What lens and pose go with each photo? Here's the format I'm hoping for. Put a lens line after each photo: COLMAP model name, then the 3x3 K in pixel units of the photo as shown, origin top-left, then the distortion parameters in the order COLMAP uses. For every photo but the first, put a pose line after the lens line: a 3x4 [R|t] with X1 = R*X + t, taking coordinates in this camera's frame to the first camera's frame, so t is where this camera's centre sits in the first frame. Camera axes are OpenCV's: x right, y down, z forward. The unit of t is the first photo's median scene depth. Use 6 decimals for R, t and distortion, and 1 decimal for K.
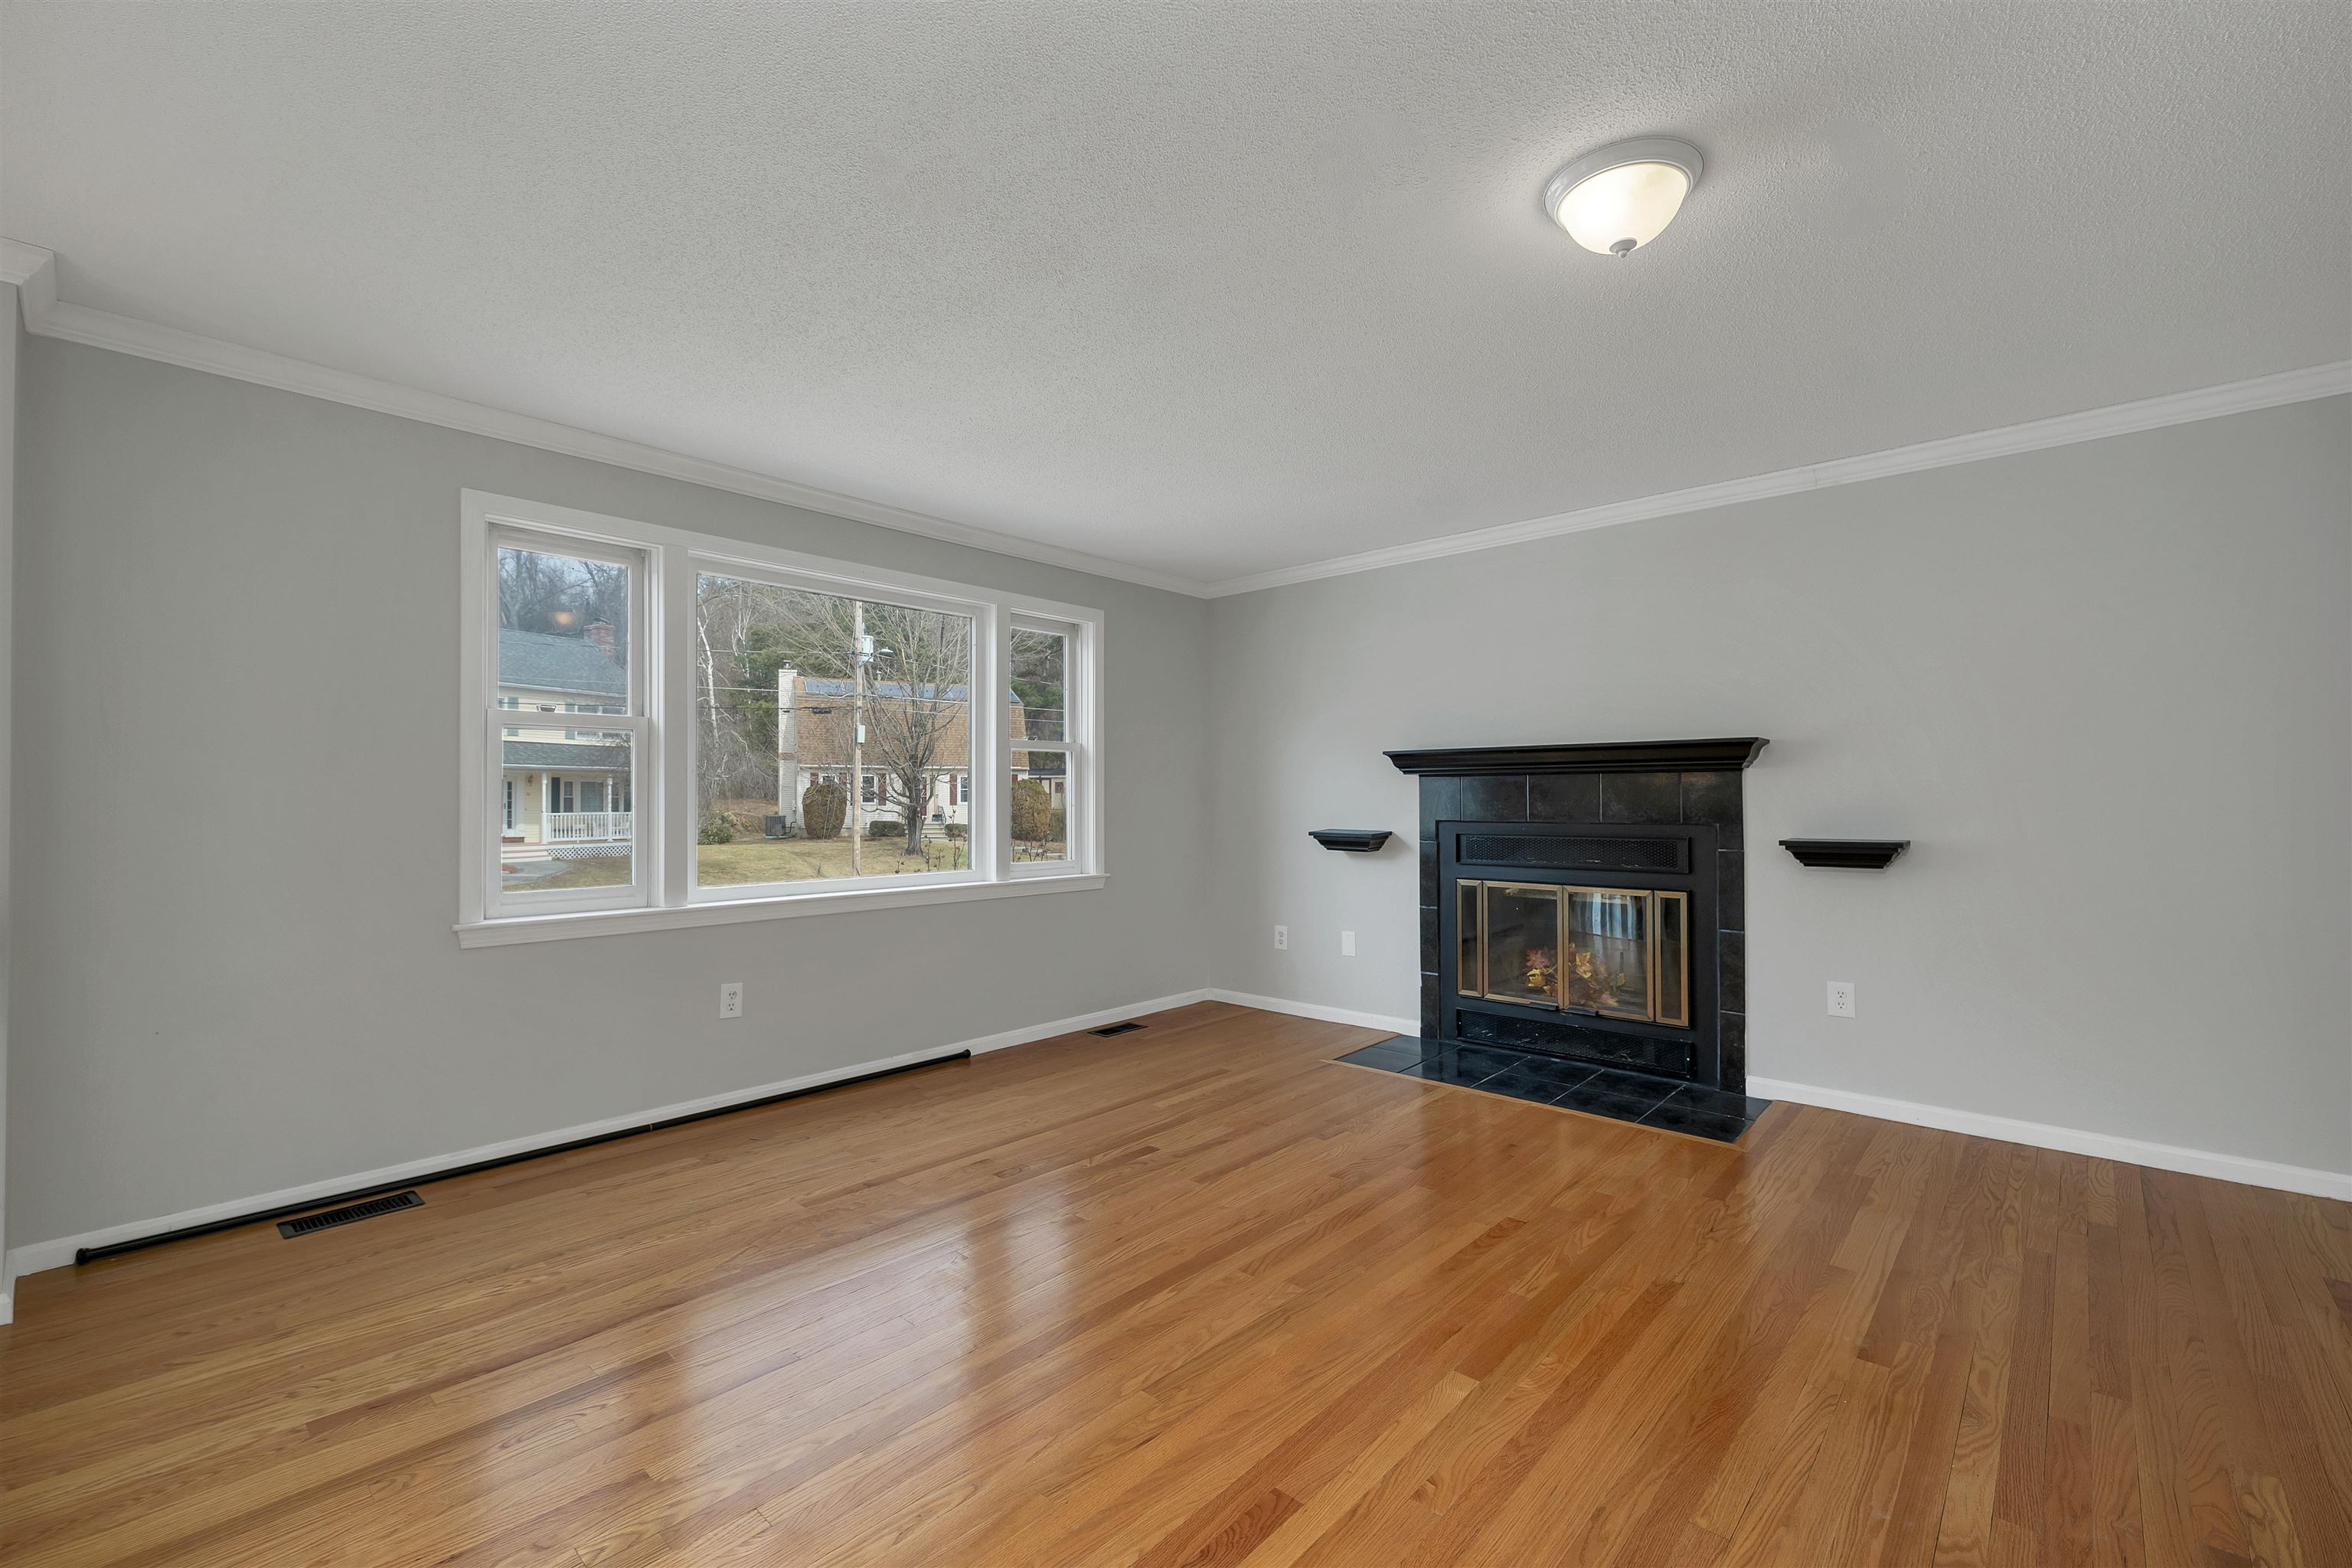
lens RADIAL K [[980.4, 0, 1183.1], [0, 980.4, 797.4], [0, 0, 1]] dist [-0.002170, -0.000311]
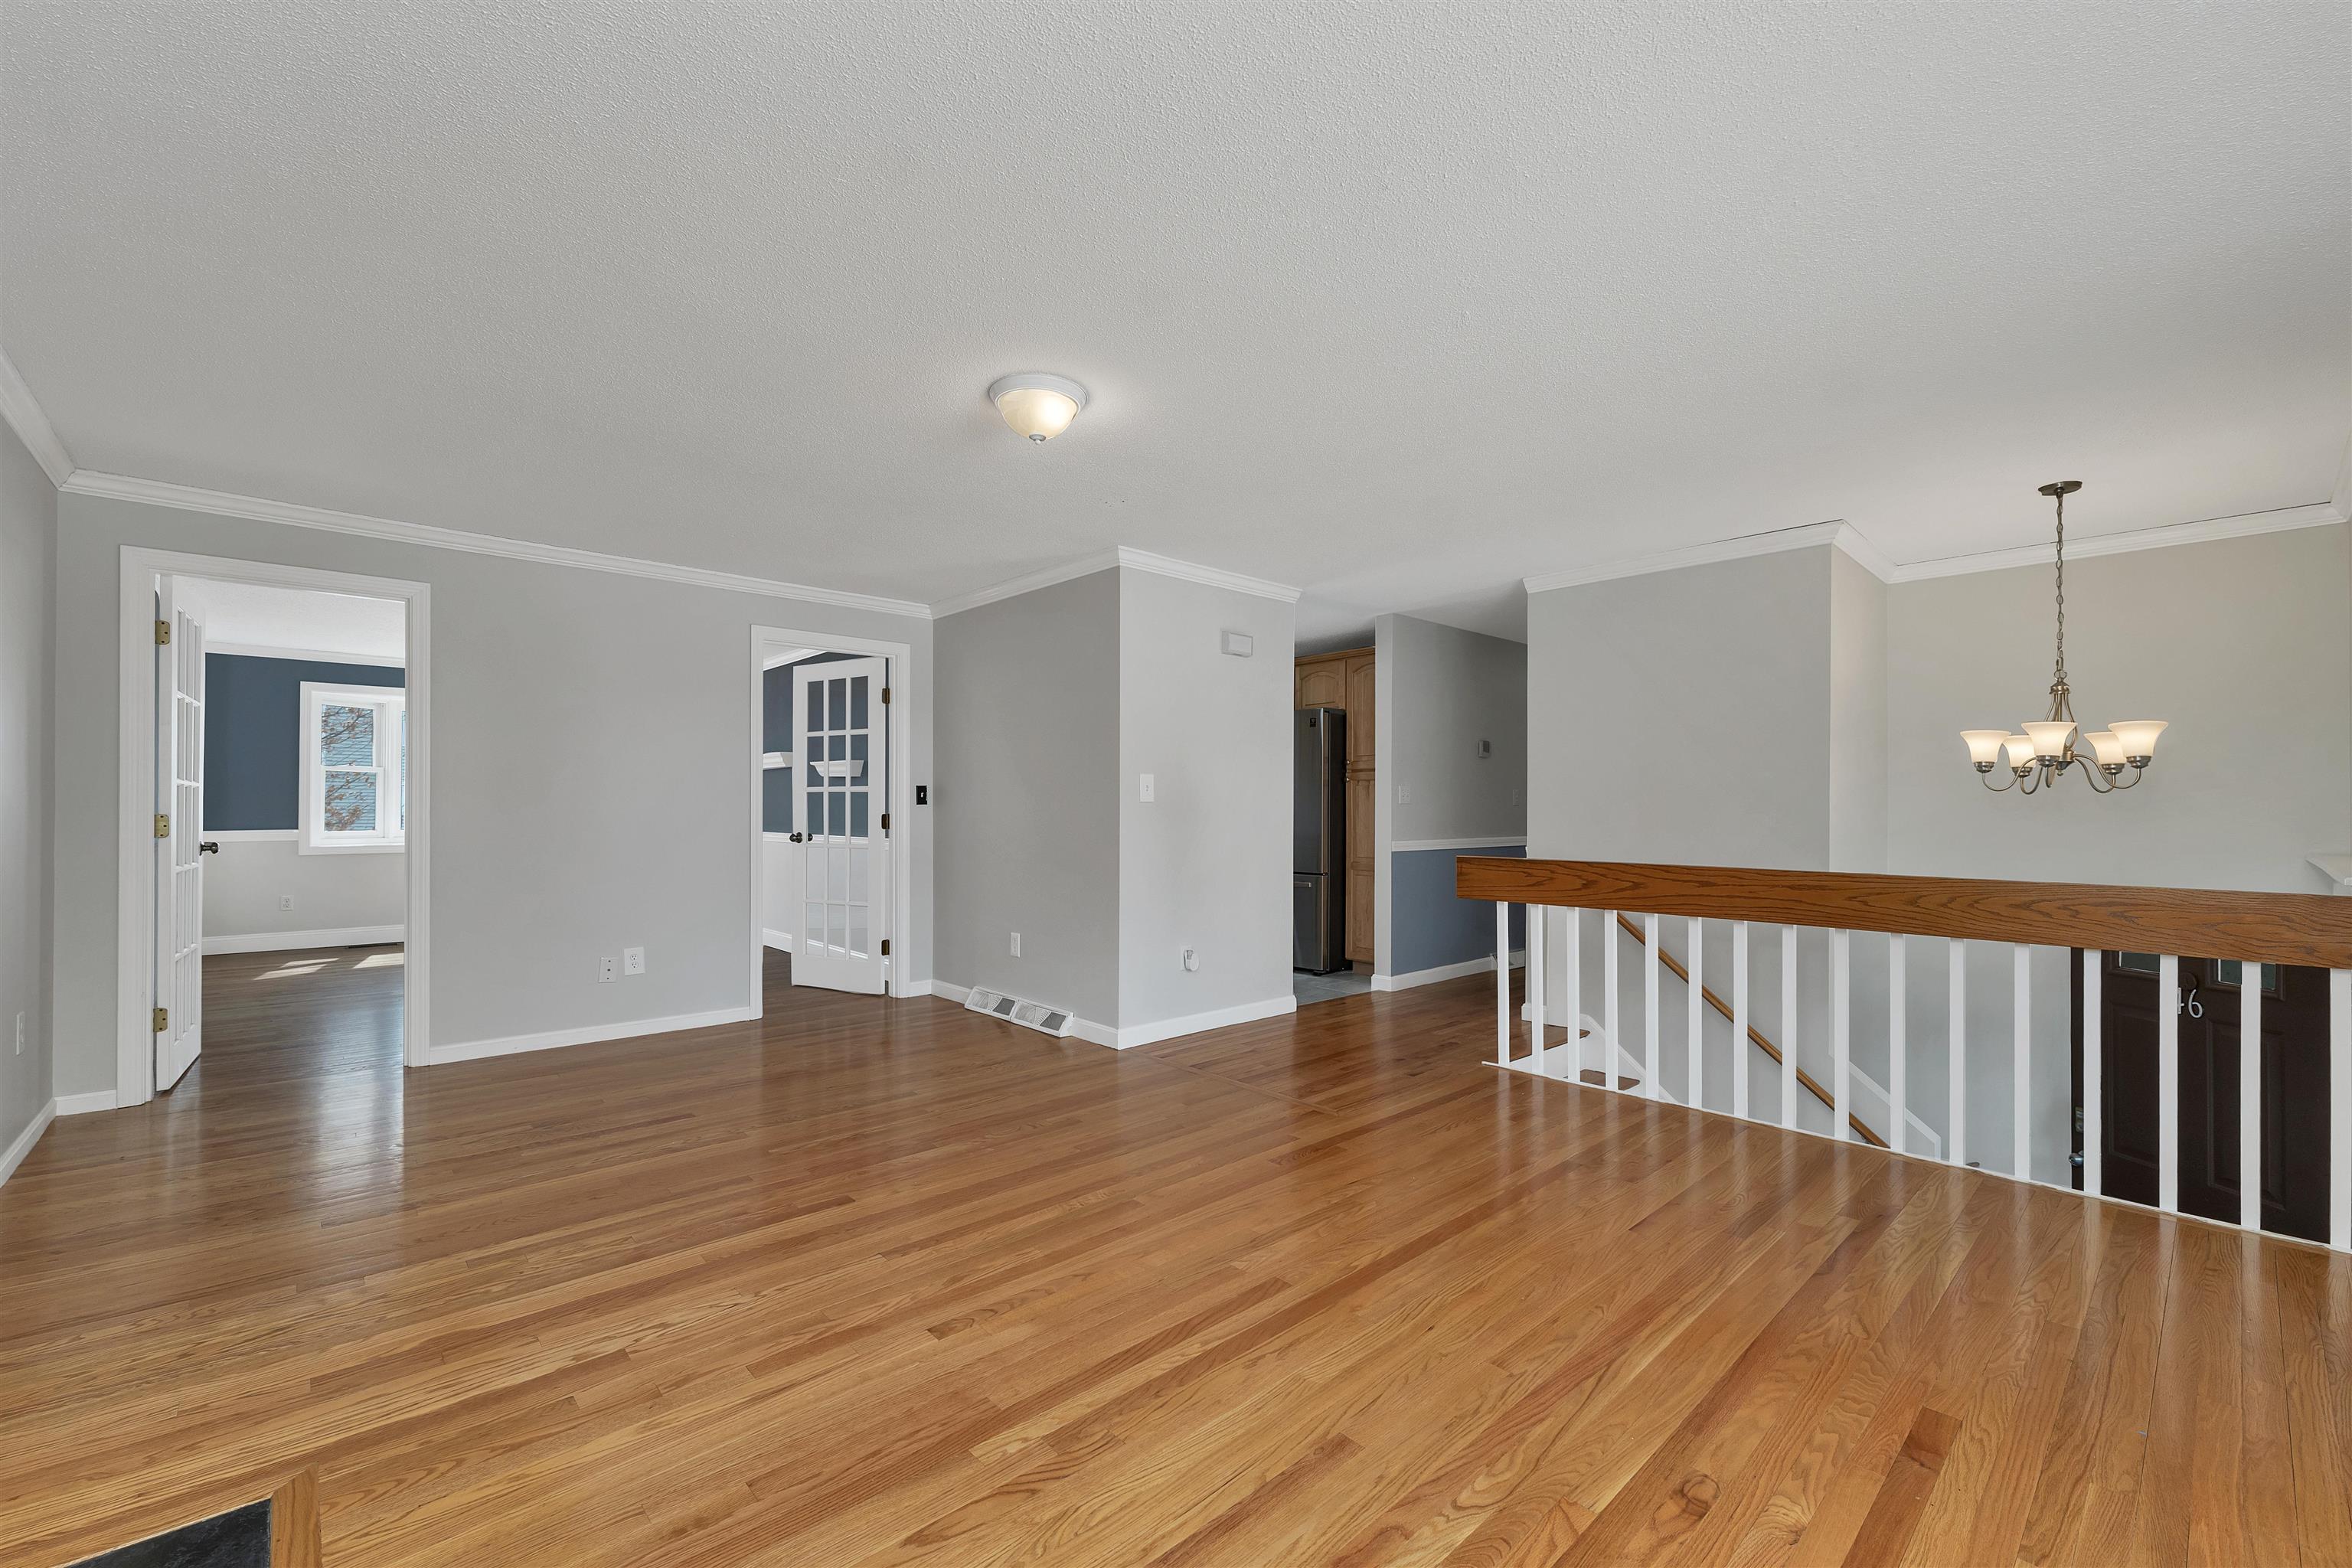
lens RADIAL K [[970.8, 0, 1167.5], [0, 970.8, 810.4], [0, 0, 1]] dist [0.000294, -0.000195]
pose [[-0.994796, -0.002241, 0.101863, 0.051402], [-0.002337, 0.999997, -0.000825, 0.005449], [-0.101861, -0.001059, -0.994798, 1.242389]]
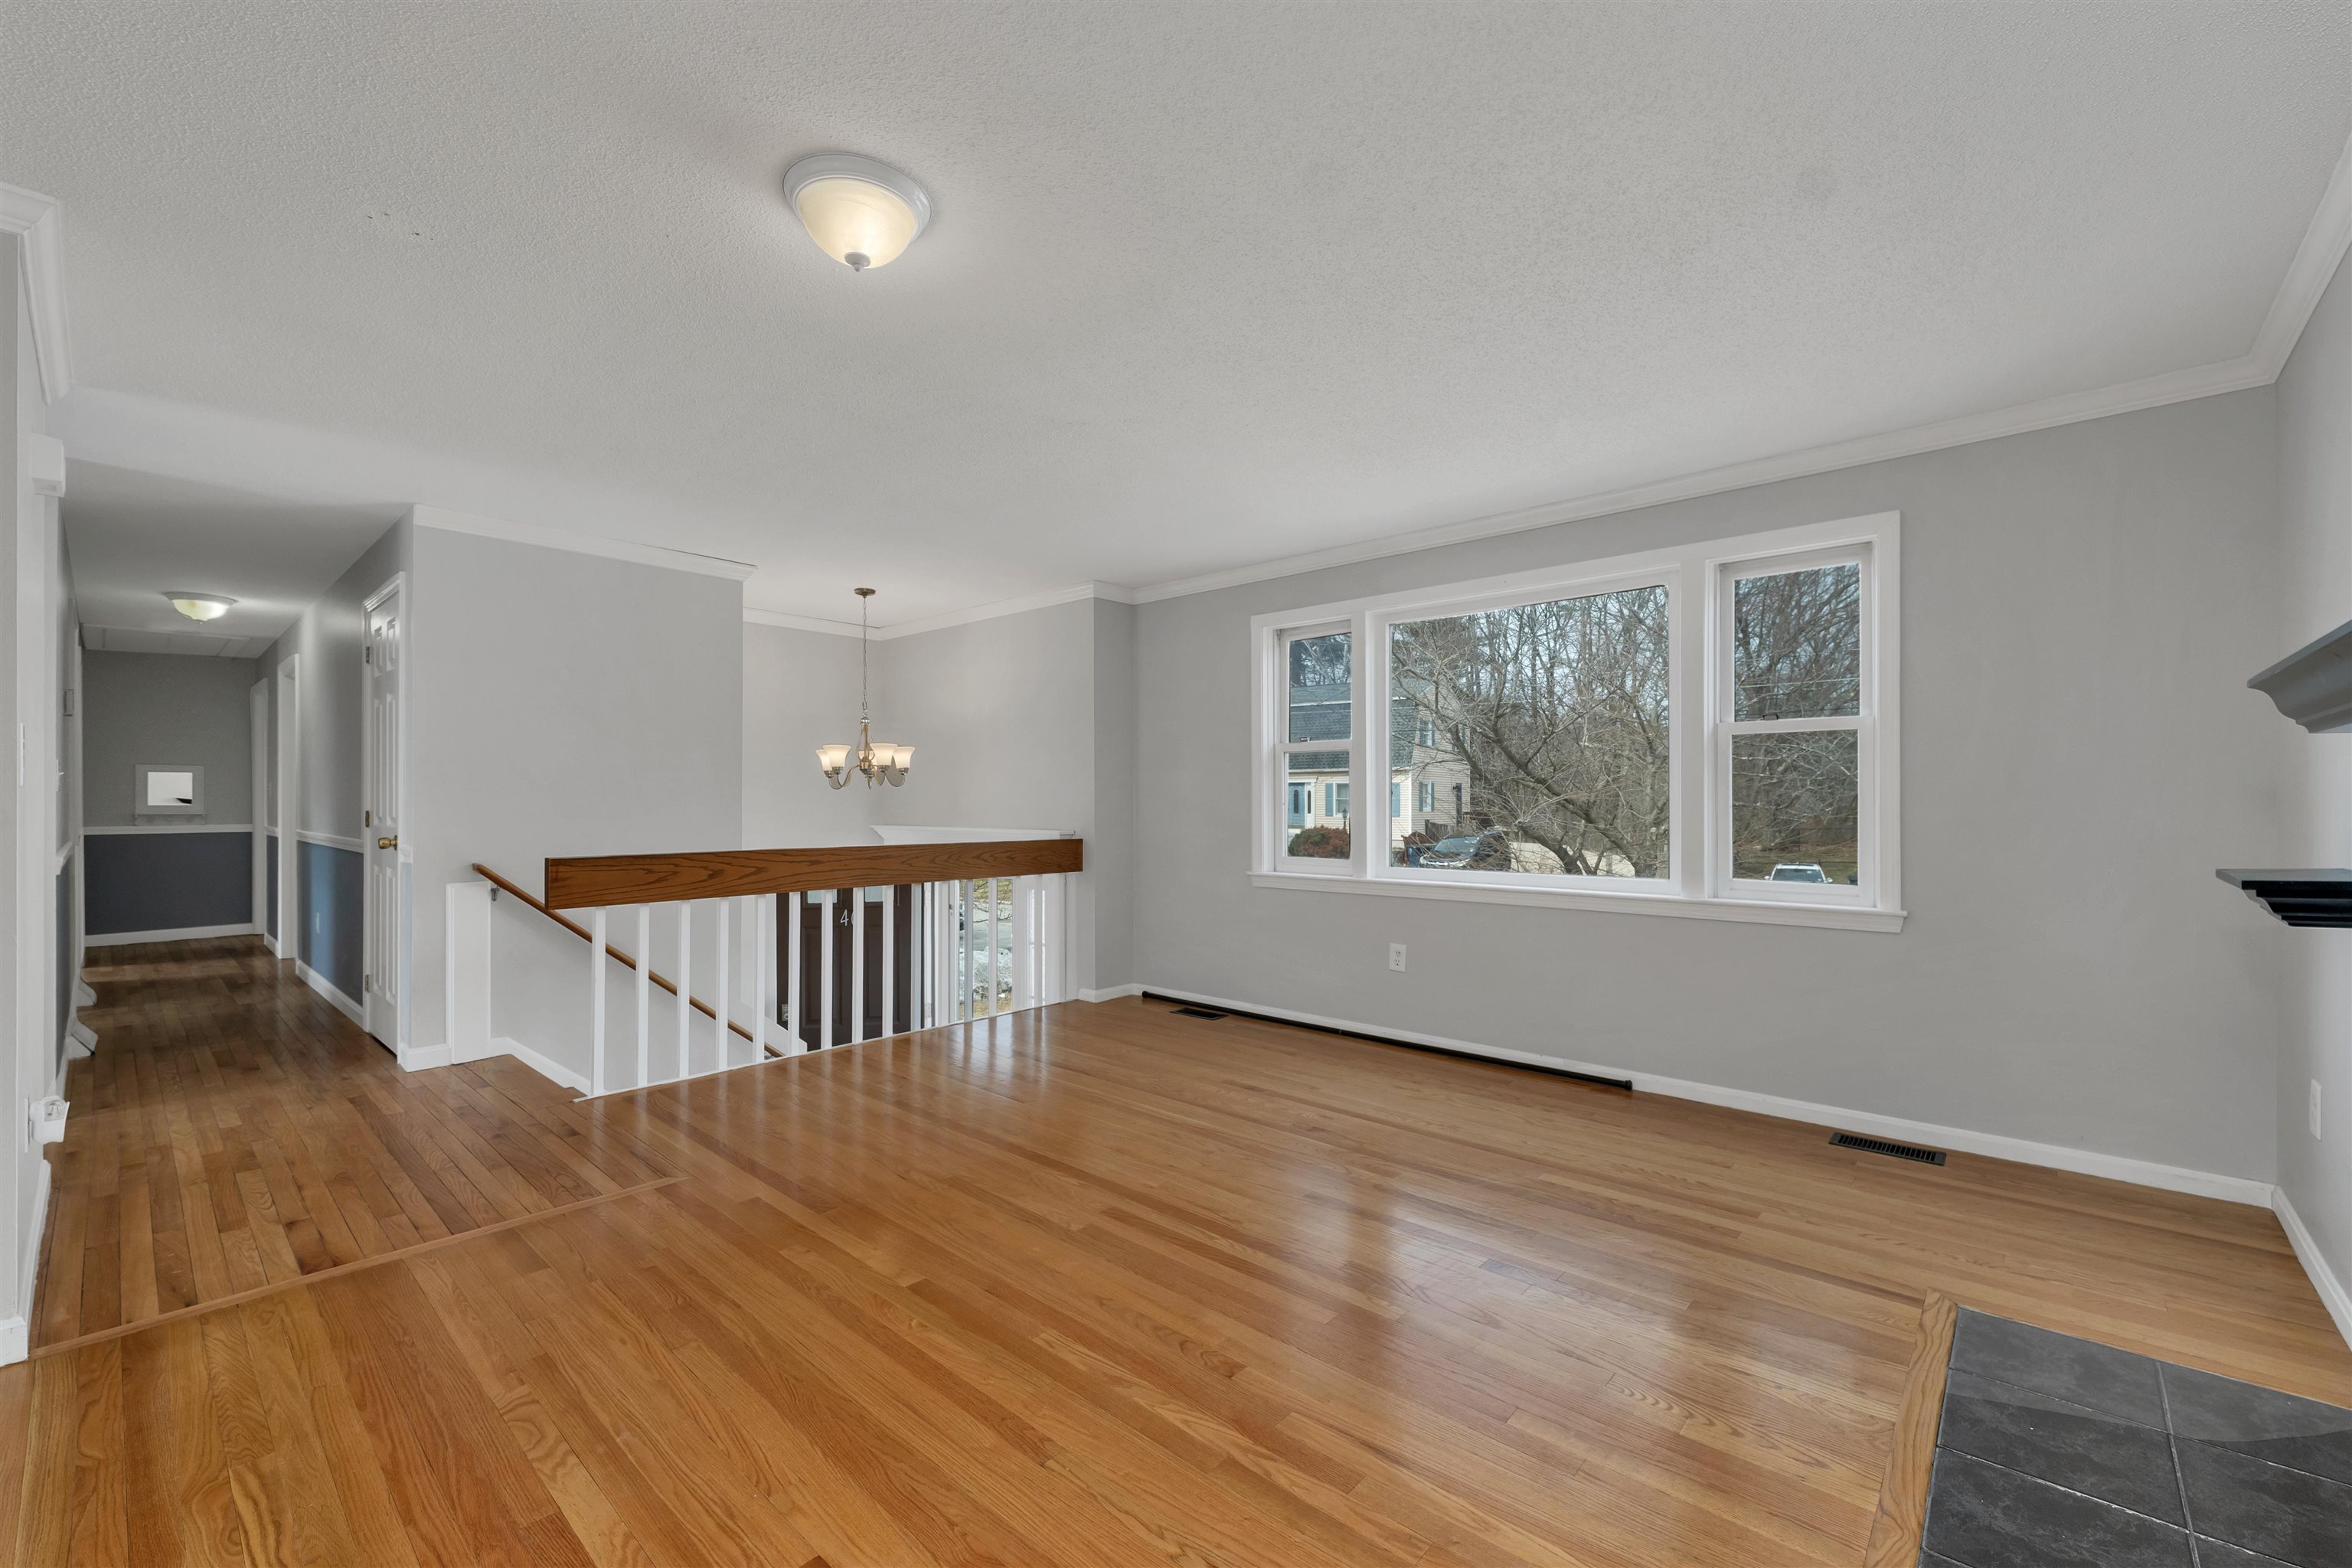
lens RADIAL K [[970.8, 0, 1167.5], [0, 970.8, 810.4], [0, 0, 1]] dist [0.000294, -0.000195]
pose [[-0.000408, 0.012703, -0.999919, 0.747616], [0.002532, 0.999916, 0.012702, 0.001227], [0.999997, -0.002526, -0.000440, 0.669005]]
